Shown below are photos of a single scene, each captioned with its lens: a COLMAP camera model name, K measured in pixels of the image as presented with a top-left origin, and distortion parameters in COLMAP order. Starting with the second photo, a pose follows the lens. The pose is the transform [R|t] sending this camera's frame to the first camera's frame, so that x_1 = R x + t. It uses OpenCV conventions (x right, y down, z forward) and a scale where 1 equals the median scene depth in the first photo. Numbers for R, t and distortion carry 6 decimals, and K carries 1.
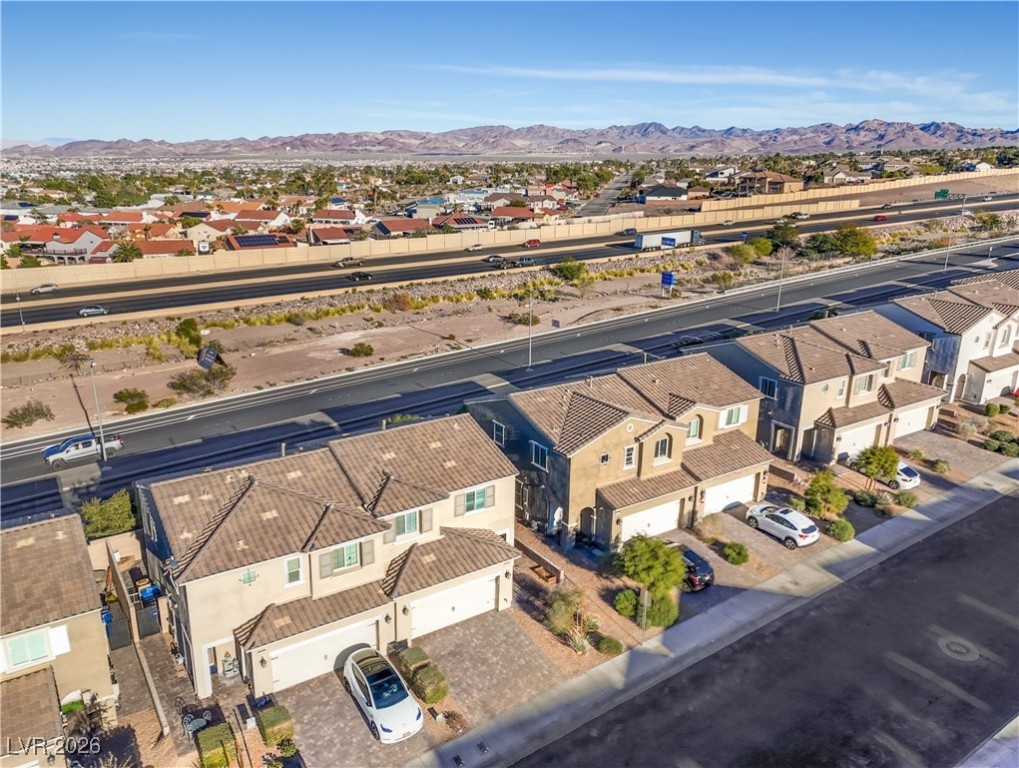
lens RADIAL K [[776.8, 0, 530.2], [0, 776.8, 383.6], [0, 0, 1]] dist [0.074680, -0.110275]
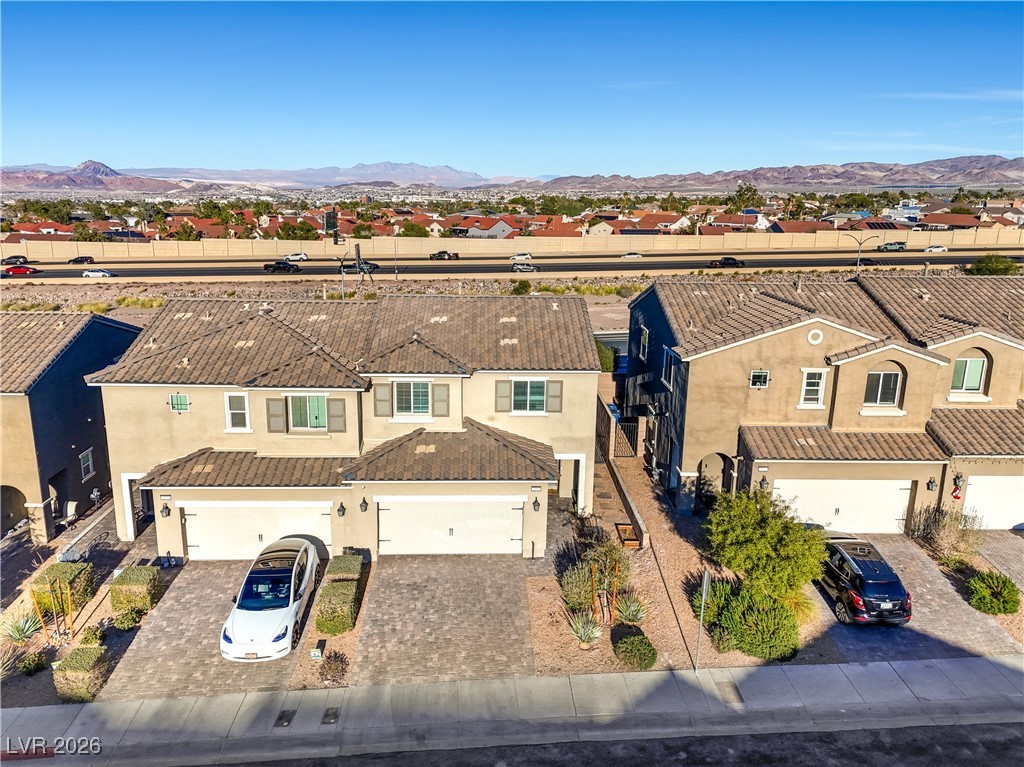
lens RADIAL K [[760.2, 0, 514.0], [0, 760.2, 370.4], [0, 0, 1]] dist [0.082934, -0.087183]
pose [[0.838004, 0.125437, -0.531051, 0.244364], [-0.156389, 0.987603, -0.013505, 0.122960], [0.522774, 0.094368, 0.847232, 0.367234]]
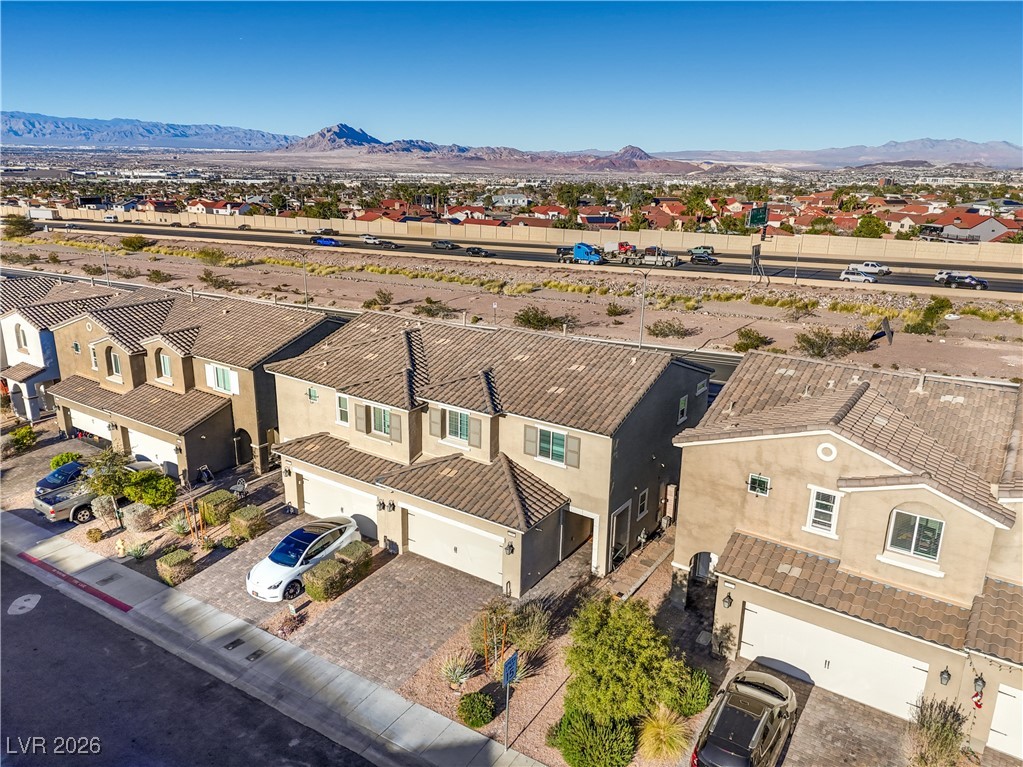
lens RADIAL K [[759.5, 0, 513.5], [0, 759.5, 370.4], [0, 0, 1]] dist [0.082934, -0.087183]
pose [[0.343226, 0.243193, -0.907223, 0.480662], [-0.275193, 0.949548, 0.150427, -0.011869], [0.898034, 0.198031, 0.392834, 0.597391]]
